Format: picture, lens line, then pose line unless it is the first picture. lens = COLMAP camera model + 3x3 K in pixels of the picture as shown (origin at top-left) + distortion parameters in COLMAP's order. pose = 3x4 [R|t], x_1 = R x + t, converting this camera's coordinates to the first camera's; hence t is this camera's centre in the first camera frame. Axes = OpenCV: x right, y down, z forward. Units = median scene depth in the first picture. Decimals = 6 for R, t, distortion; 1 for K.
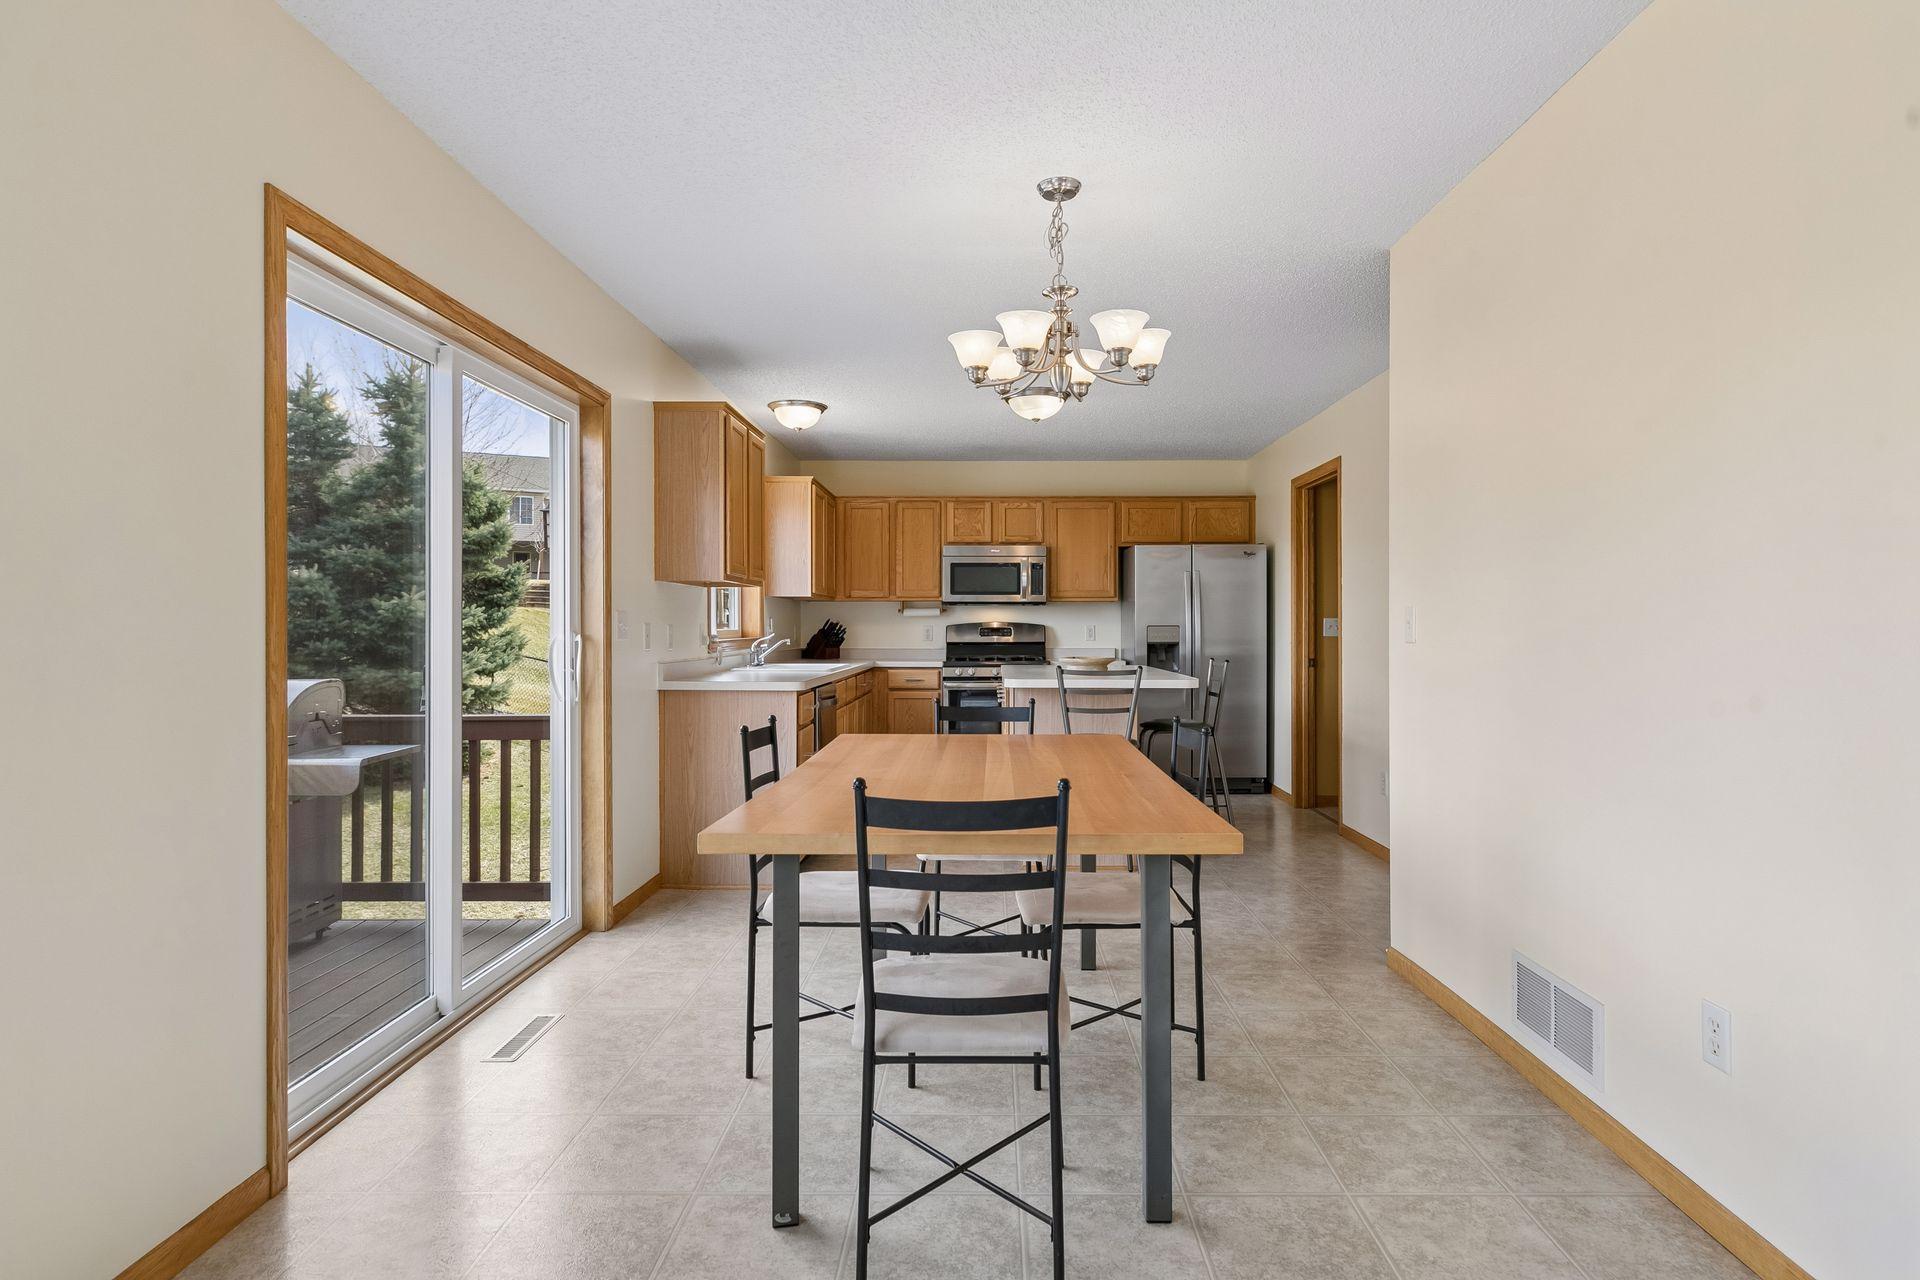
lens RADIAL K [[1049.5, 0, 977.0], [0, 1049.5, 636.8], [0, 0, 1]] dist [0.005912, -0.001453]
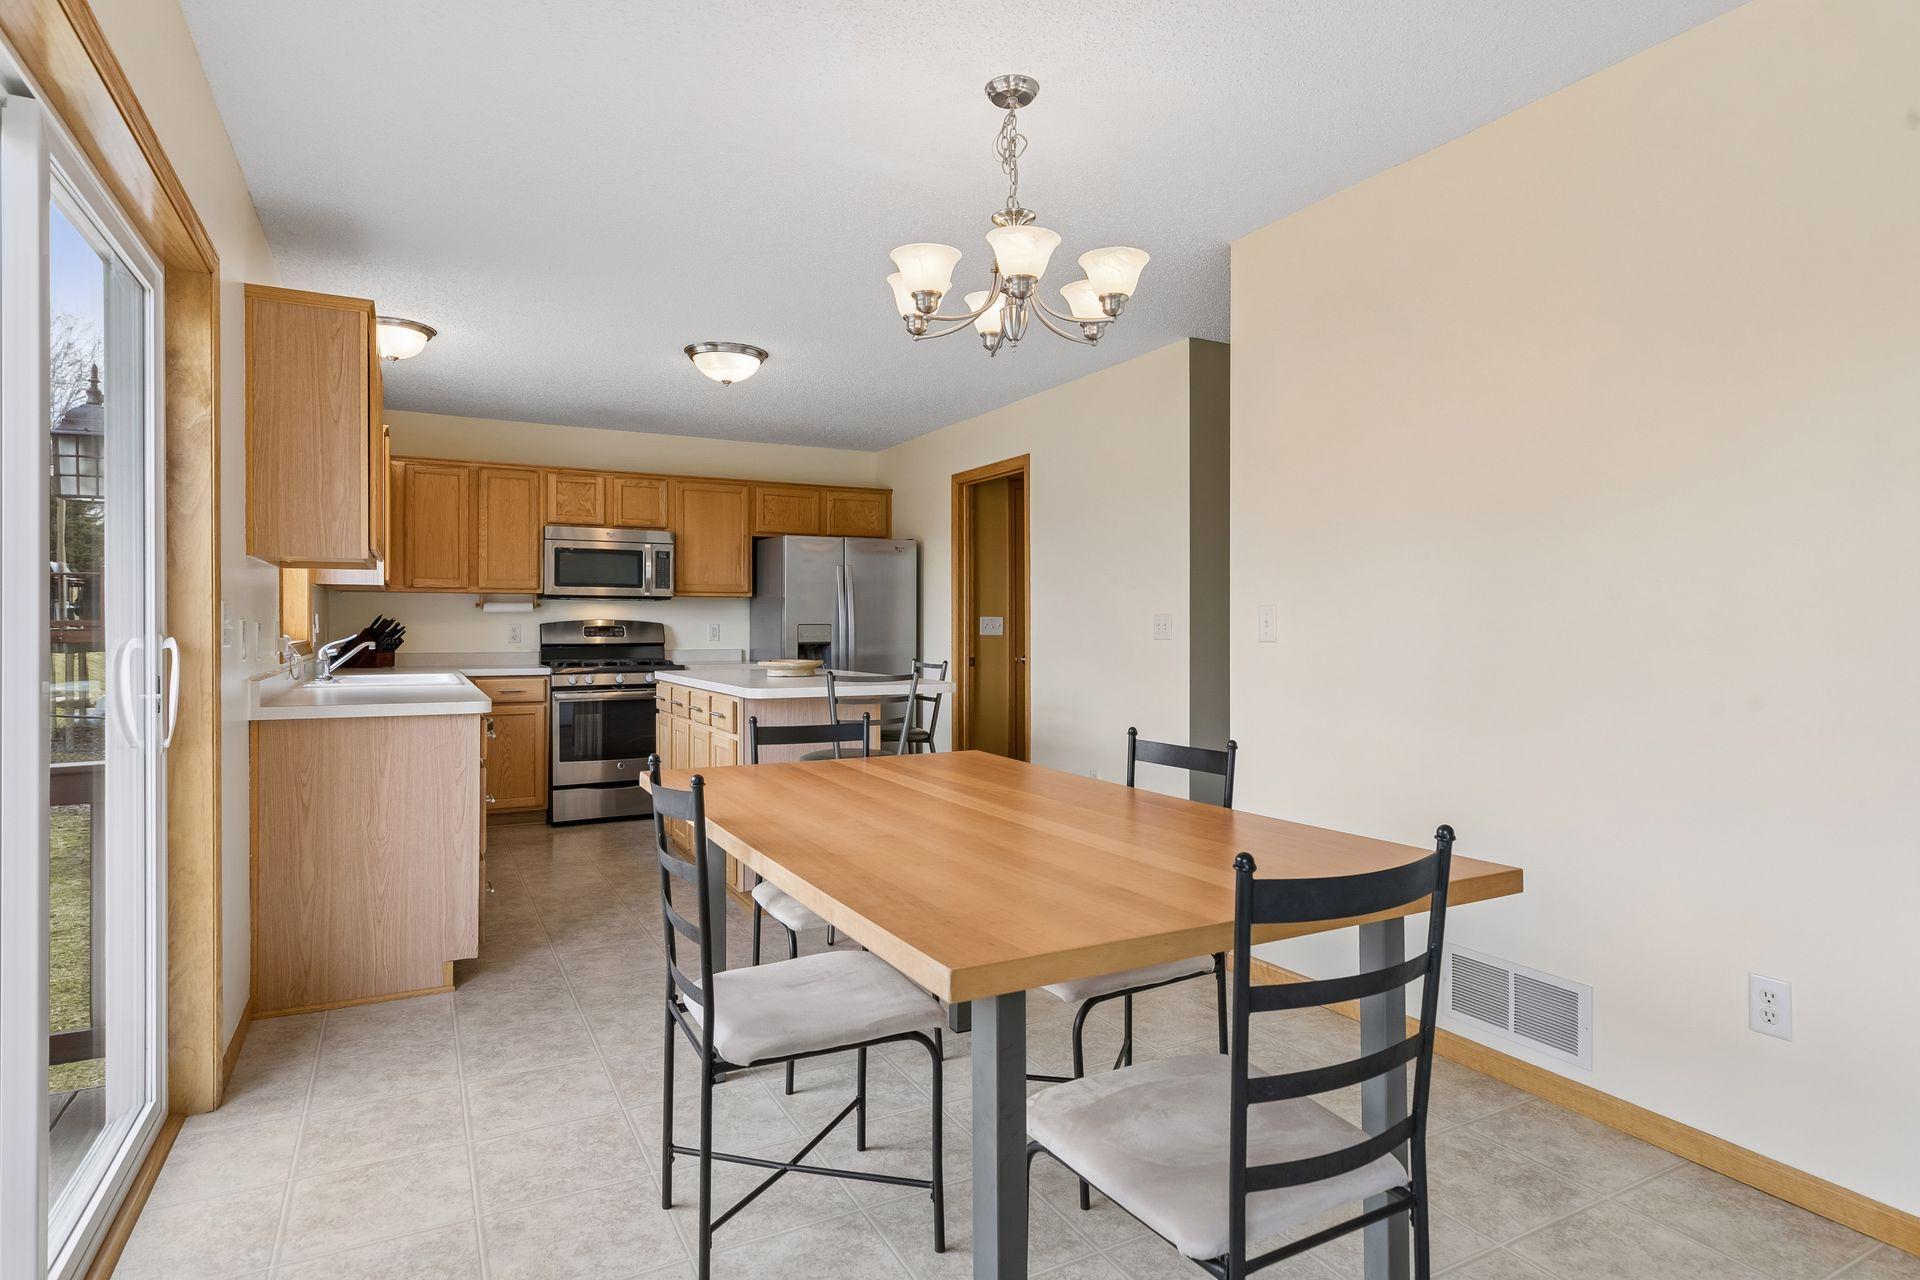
lens RADIAL K [[1049.5, 0, 958.4], [0, 1049.5, 631.1], [0, 0, 1]] dist [0.005912, -0.001453]
pose [[0.871133, -0.002174, 0.491042, -0.158734], [0.004105, 0.999987, -0.002856, -0.001398], [-0.491030, 0.004504, 0.871131, 0.134703]]
